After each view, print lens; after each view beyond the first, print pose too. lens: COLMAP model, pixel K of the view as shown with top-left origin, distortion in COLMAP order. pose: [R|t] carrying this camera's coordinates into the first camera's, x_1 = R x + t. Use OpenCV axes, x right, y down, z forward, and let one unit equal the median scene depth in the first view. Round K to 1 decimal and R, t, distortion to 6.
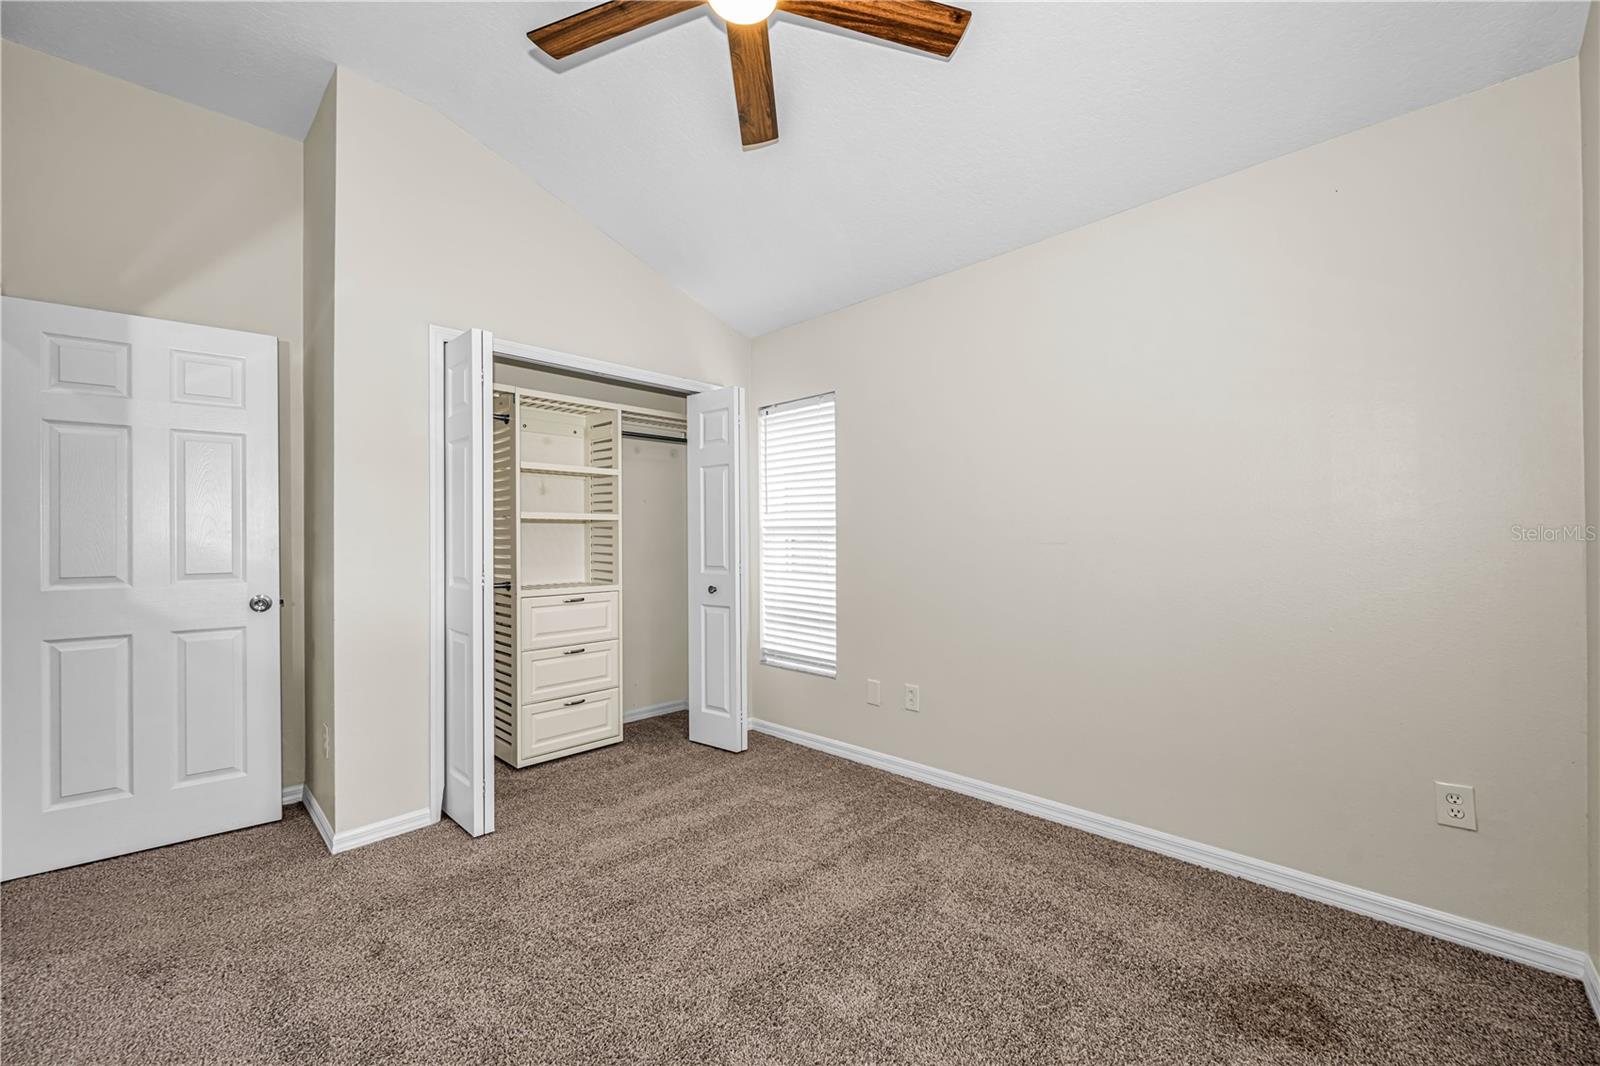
lens RADIAL K [[637.2, 0, 786.6], [0, 637.2, 535.9], [0, 0, 1]] dist [0.001037, 0.000167]
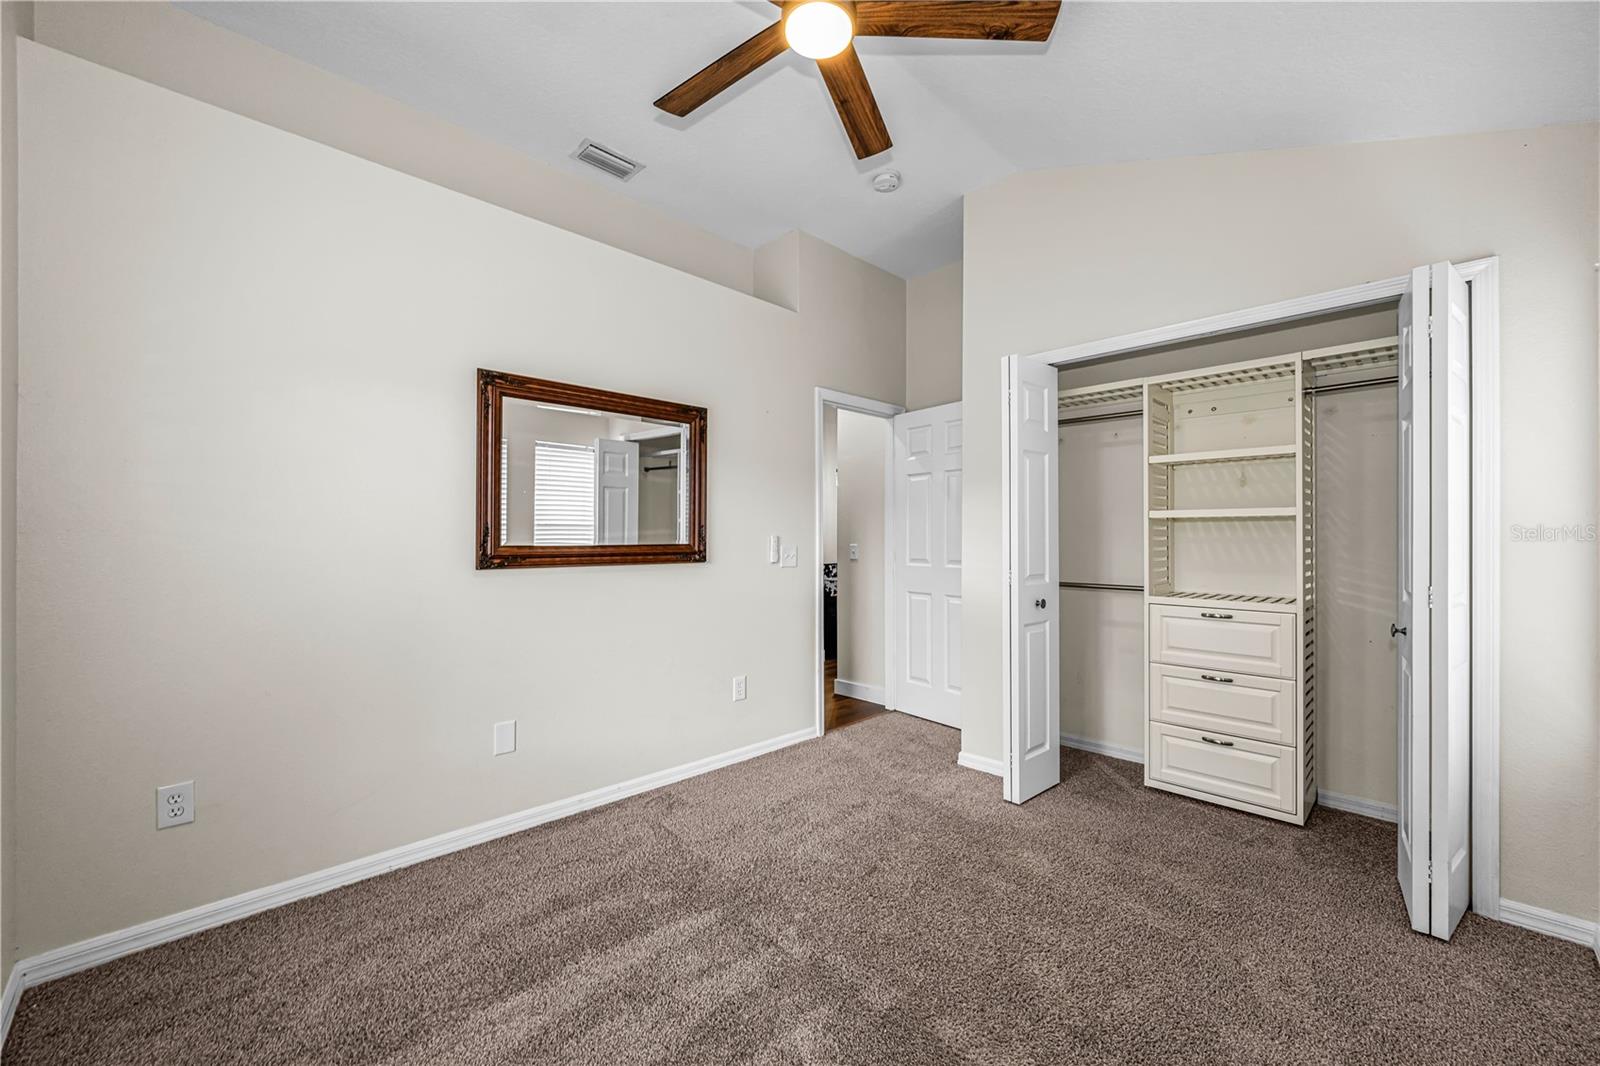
lens RADIAL K [[639.5, 0, 806.1], [0, 639.5, 536.2], [0, 0, 1]] dist [-0.001608, -0.000315]
pose [[-0.020548, 0.005686, -0.999773, 0.524610], [0.000463, 0.999984, 0.005678, -0.005888], [0.999789, -0.000347, -0.020550, 0.520951]]
